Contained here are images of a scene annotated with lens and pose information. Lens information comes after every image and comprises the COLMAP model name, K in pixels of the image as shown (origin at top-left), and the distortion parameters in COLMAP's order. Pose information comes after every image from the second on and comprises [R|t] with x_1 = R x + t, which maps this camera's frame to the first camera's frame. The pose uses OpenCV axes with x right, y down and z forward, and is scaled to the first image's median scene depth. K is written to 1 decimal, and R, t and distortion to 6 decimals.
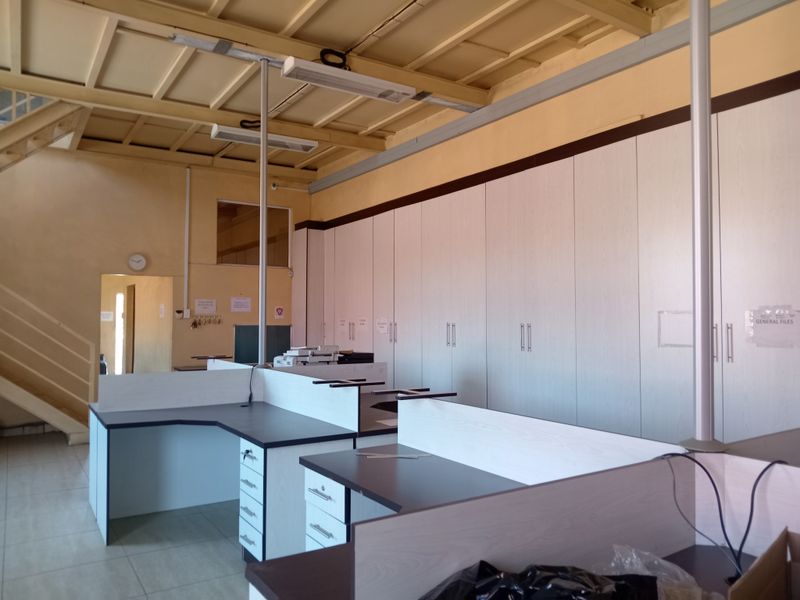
lens RADIAL K [[613.0, 0, 405.6], [0, 613.0, 296.9], [0, 0, 1]] dist [0.037648, -0.062331]
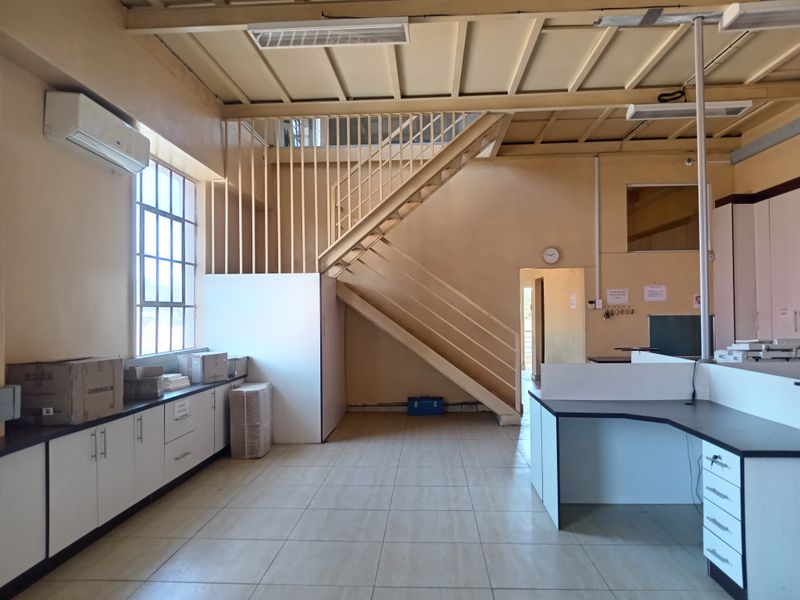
lens RADIAL K [[613.0, 0, 393.7], [0, 613.0, 296.5], [0, 0, 1]] dist [0.037648, -0.062331]
pose [[0.804108, -0.027994, -0.593823, -0.049373], [0.036819, 0.999318, 0.002747, -0.000031], [0.593341, -0.024072, 0.804591, 0.007866]]
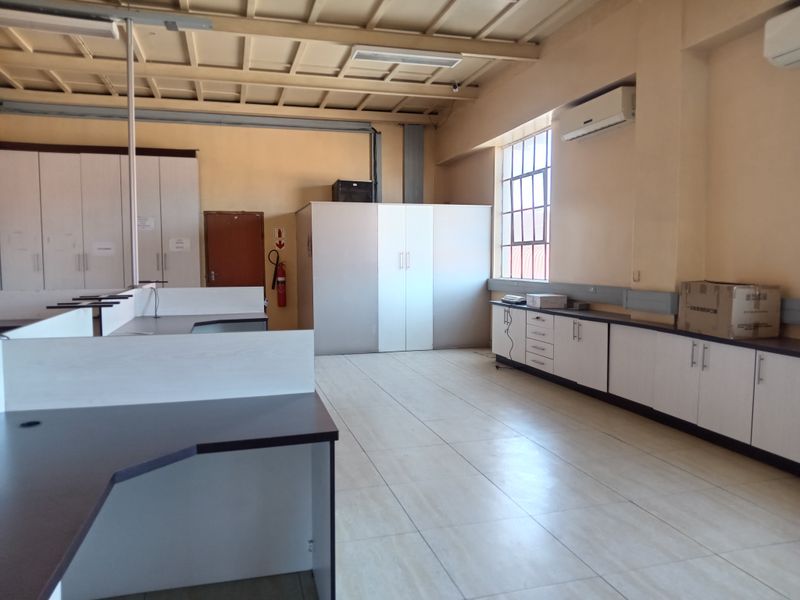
lens RADIAL K [[613.0, 0, 397.8], [0, 613.0, 308.3], [0, 0, 1]] dist [0.037648, -0.062331]
pose [[-0.950936, -0.014829, 0.309031, -0.656046], [0.000363, 0.998796, 0.049045, 0.059058], [-0.309387, 0.046751, -0.949786, 1.366815]]
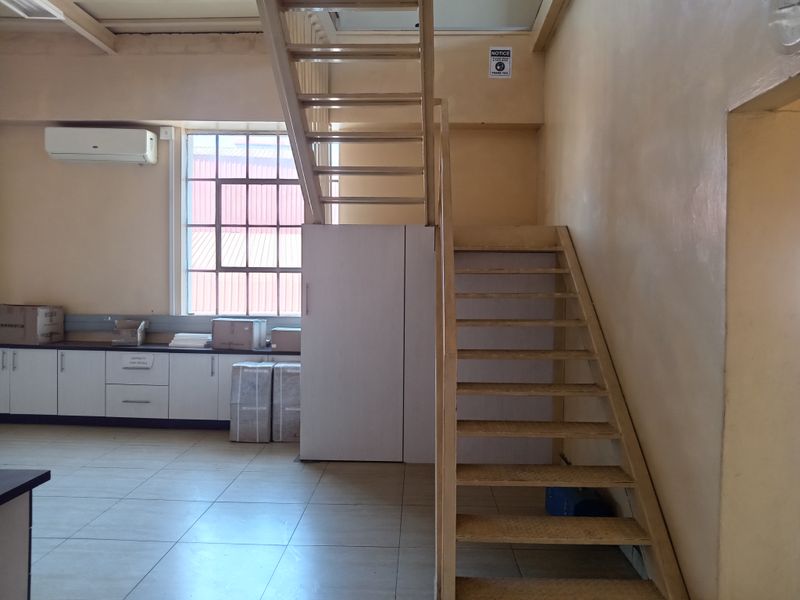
lens RADIAL K [[613.0, 0, 400.3], [0, 613.0, 295.3], [0, 0, 1]] dist [0.037648, -0.062331]
pose [[-0.583601, 0.021783, -0.811748, -0.279442], [0.017476, 0.999746, 0.014264, 0.042255], [0.811853, -0.005862, -0.583833, 1.690473]]
